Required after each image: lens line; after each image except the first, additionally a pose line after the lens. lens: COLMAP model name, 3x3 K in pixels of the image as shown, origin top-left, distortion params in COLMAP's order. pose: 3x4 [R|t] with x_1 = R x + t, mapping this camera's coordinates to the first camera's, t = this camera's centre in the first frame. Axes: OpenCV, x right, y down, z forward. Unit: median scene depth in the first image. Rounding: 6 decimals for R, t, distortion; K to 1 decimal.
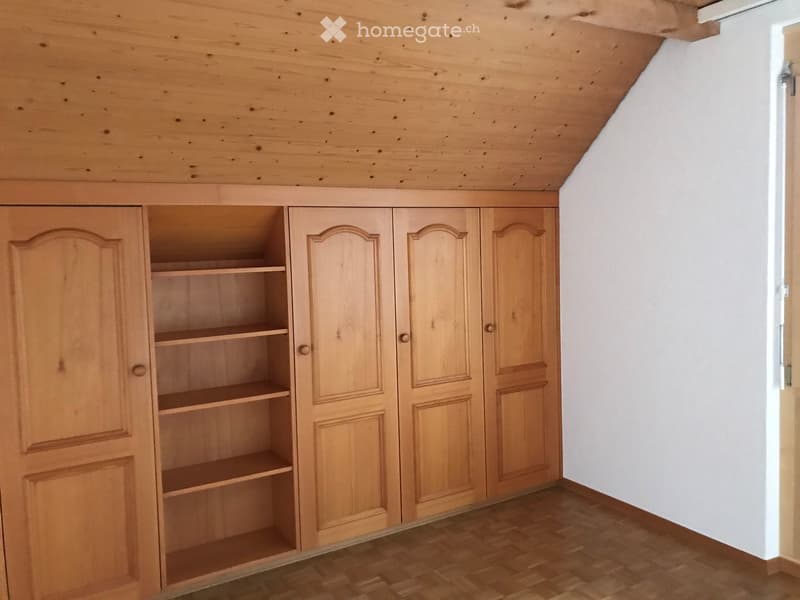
lens RADIAL K [[670.8, 0, 399.9], [0, 670.8, 288.4], [0, 0, 1]] dist [0.088851, -0.083498]
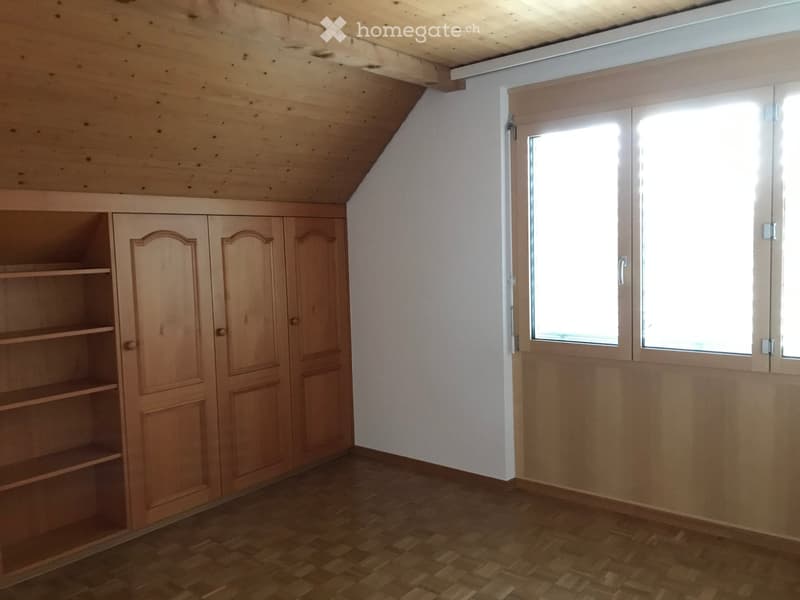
lens RADIAL K [[670.8, 0, 399.9], [0, 670.8, 296.0], [0, 0, 1]] dist [0.088851, -0.083498]
pose [[0.938227, -0.025490, 0.345081, -0.107100], [0.025409, 0.999666, 0.004757, 0.017205], [-0.345087, 0.004305, 0.938561, -0.171280]]
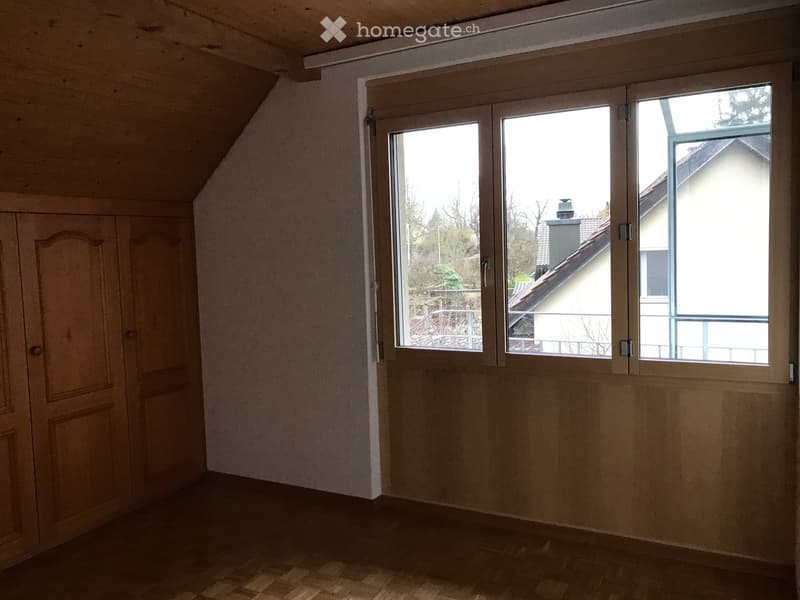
lens RADIAL K [[670.8, 0, 395.8], [0, 670.8, 294.3], [0, 0, 1]] dist [0.088851, -0.083498]
pose [[0.859398, -0.039054, 0.509813, -0.048794], [0.043449, 0.999050, 0.003289, 0.014040], [-0.509457, 0.019324, 0.860279, -0.099435]]
